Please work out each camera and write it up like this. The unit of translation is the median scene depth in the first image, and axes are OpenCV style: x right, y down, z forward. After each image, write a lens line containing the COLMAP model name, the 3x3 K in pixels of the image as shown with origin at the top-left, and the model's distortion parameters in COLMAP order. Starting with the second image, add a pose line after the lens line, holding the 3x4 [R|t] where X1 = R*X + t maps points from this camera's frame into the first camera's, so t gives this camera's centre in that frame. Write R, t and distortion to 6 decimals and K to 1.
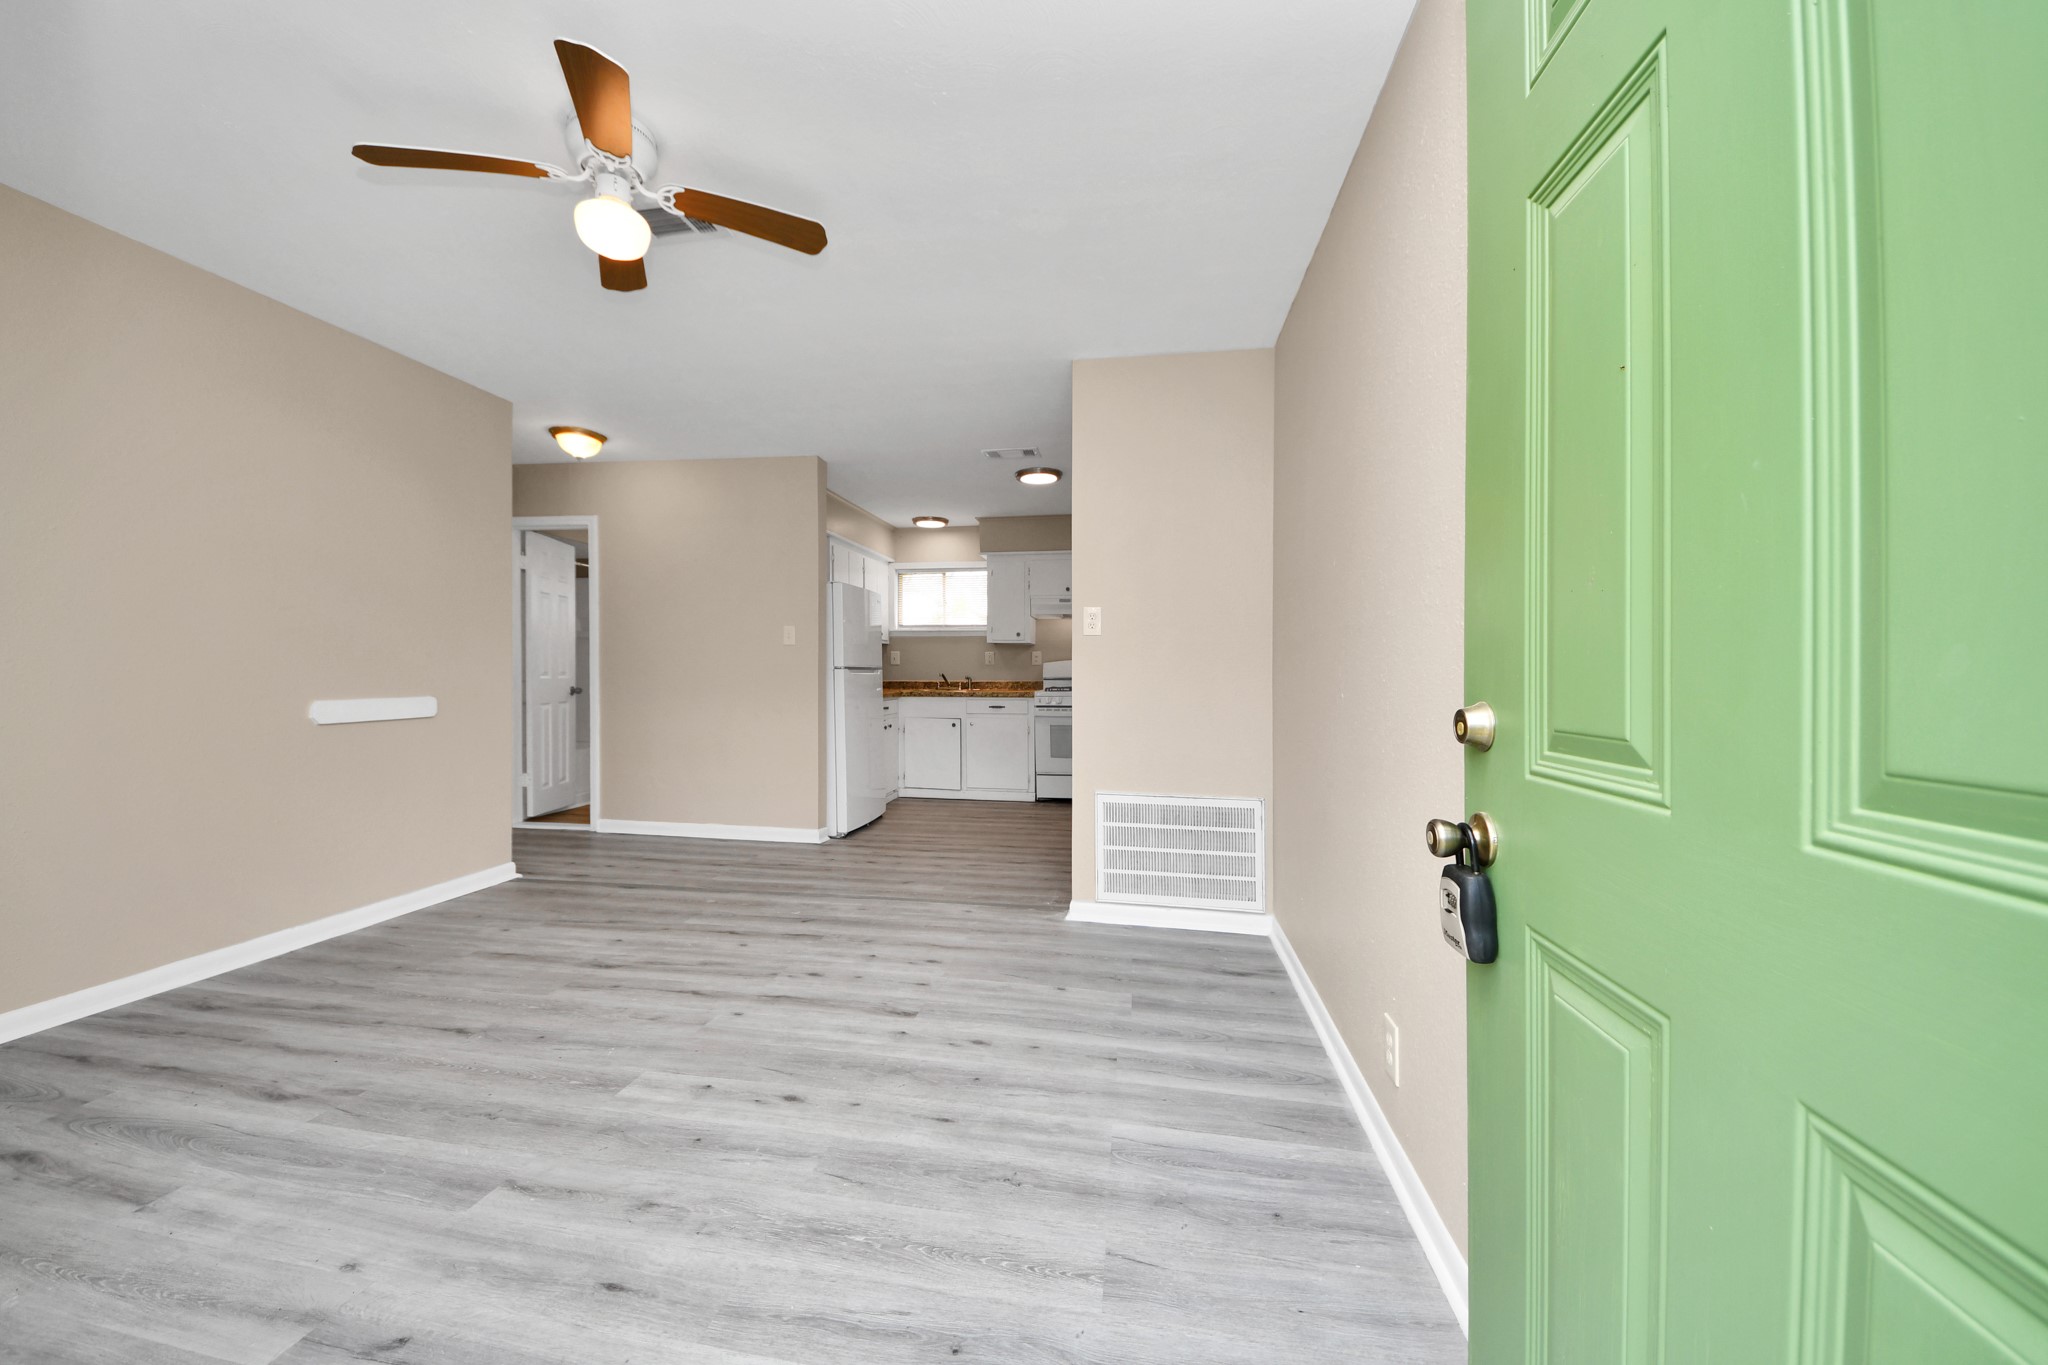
lens RADIAL K [[733.5, 0, 1024.0], [0, 733.5, 682.5], [0, 0, 1]] dist [0.029206, -0.021220]
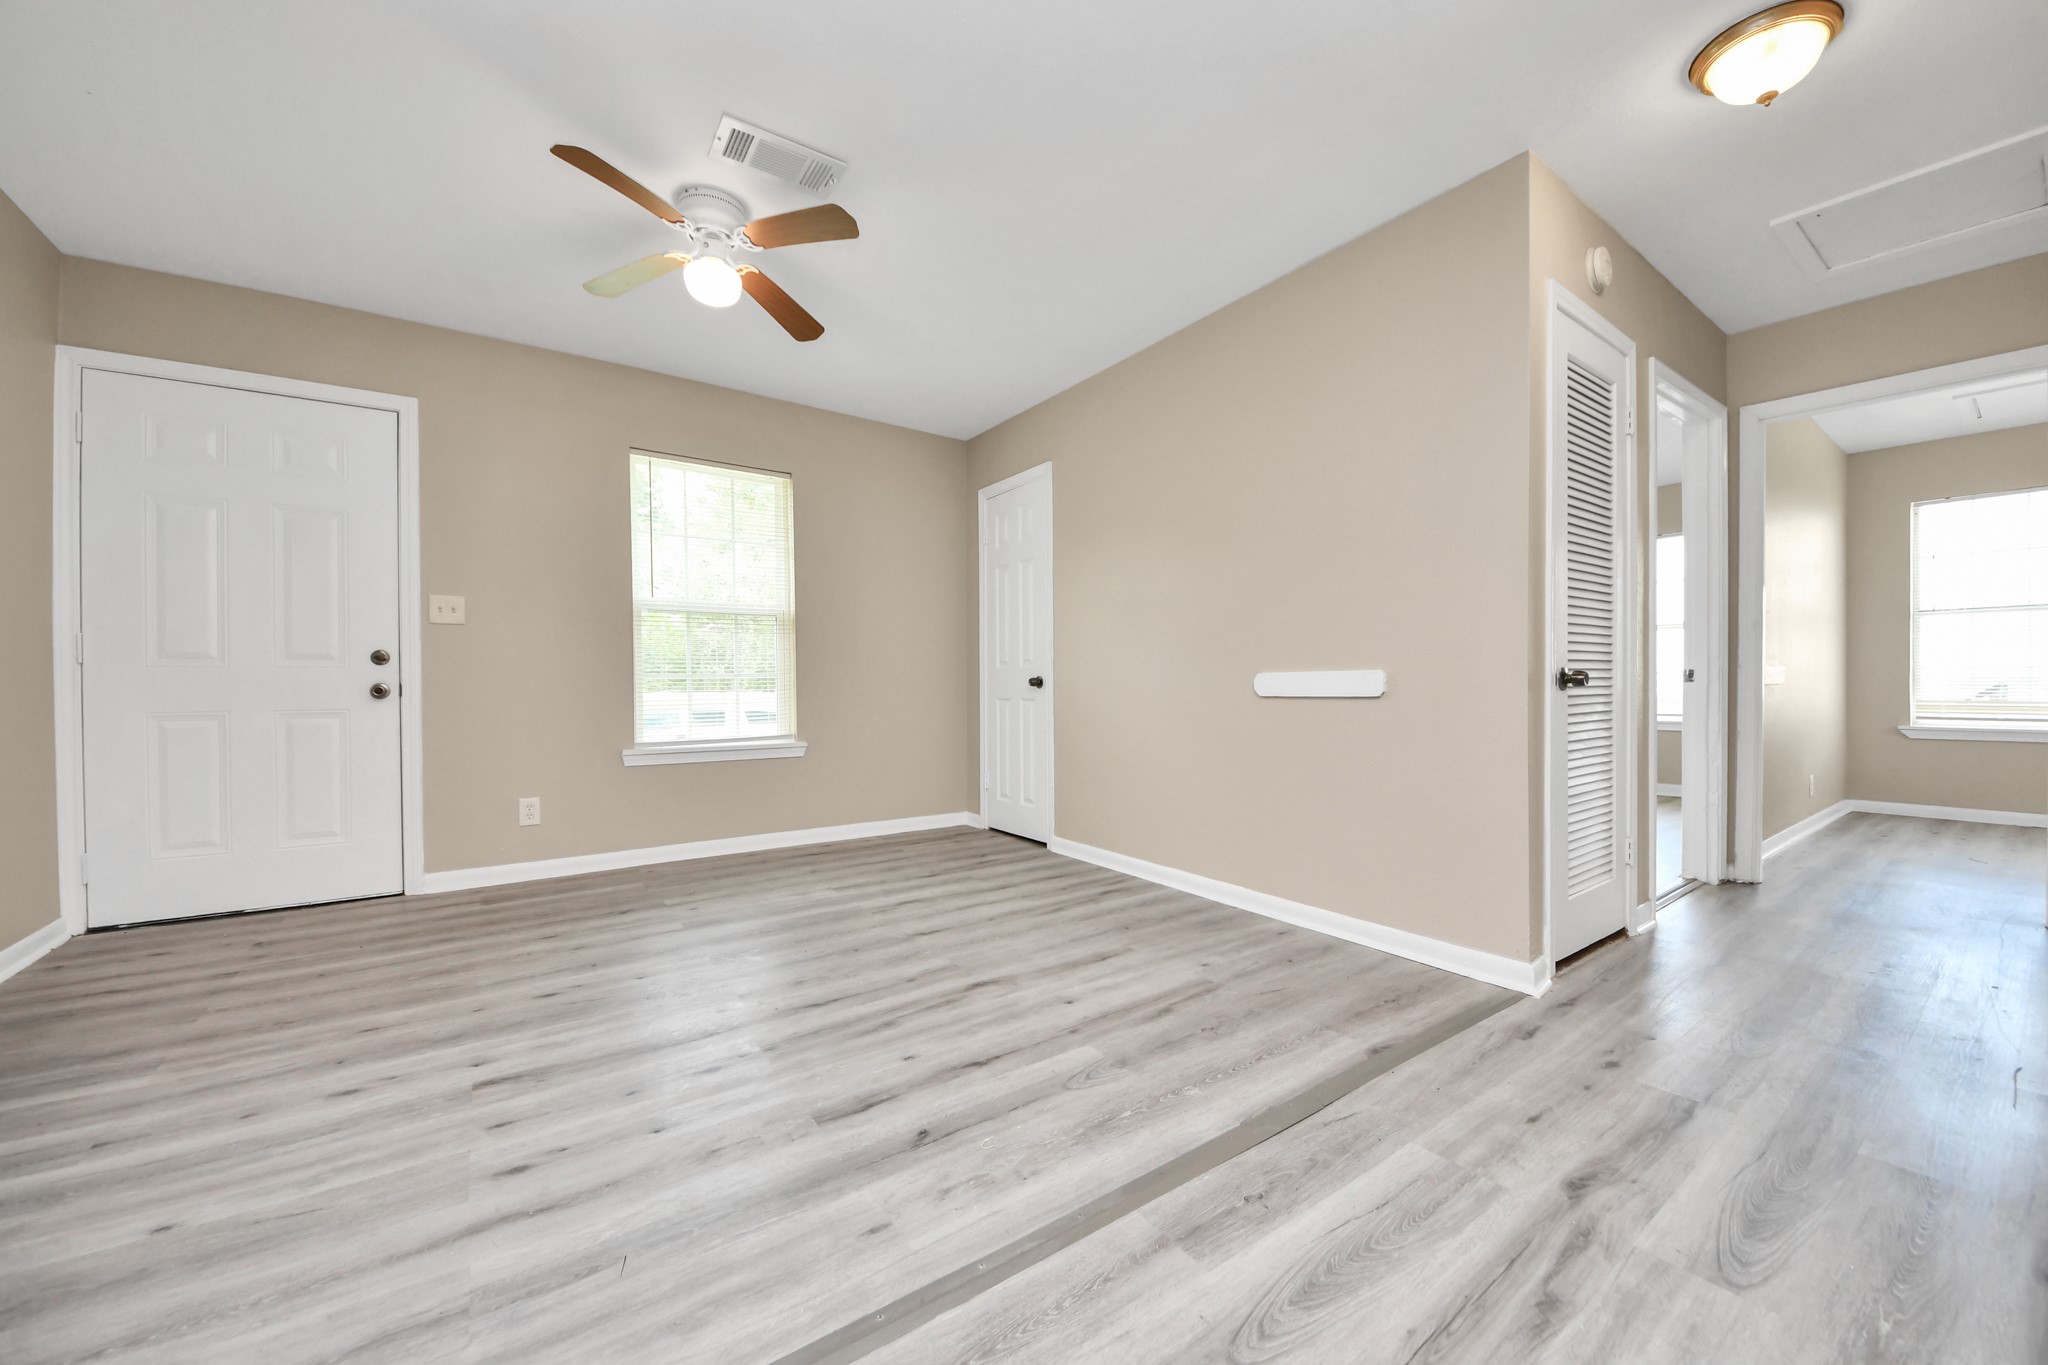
lens RADIAL K [[739.4, 0, 1019.6], [0, 739.4, 689.7], [0, 0, 1]] dist [0.022238, -0.015163]
pose [[-0.715833, -0.002411, -0.698268, -0.015631], [-0.009669, 0.999932, 0.006460, 0.049234], [0.698205, 0.011376, -0.715808, 1.683149]]
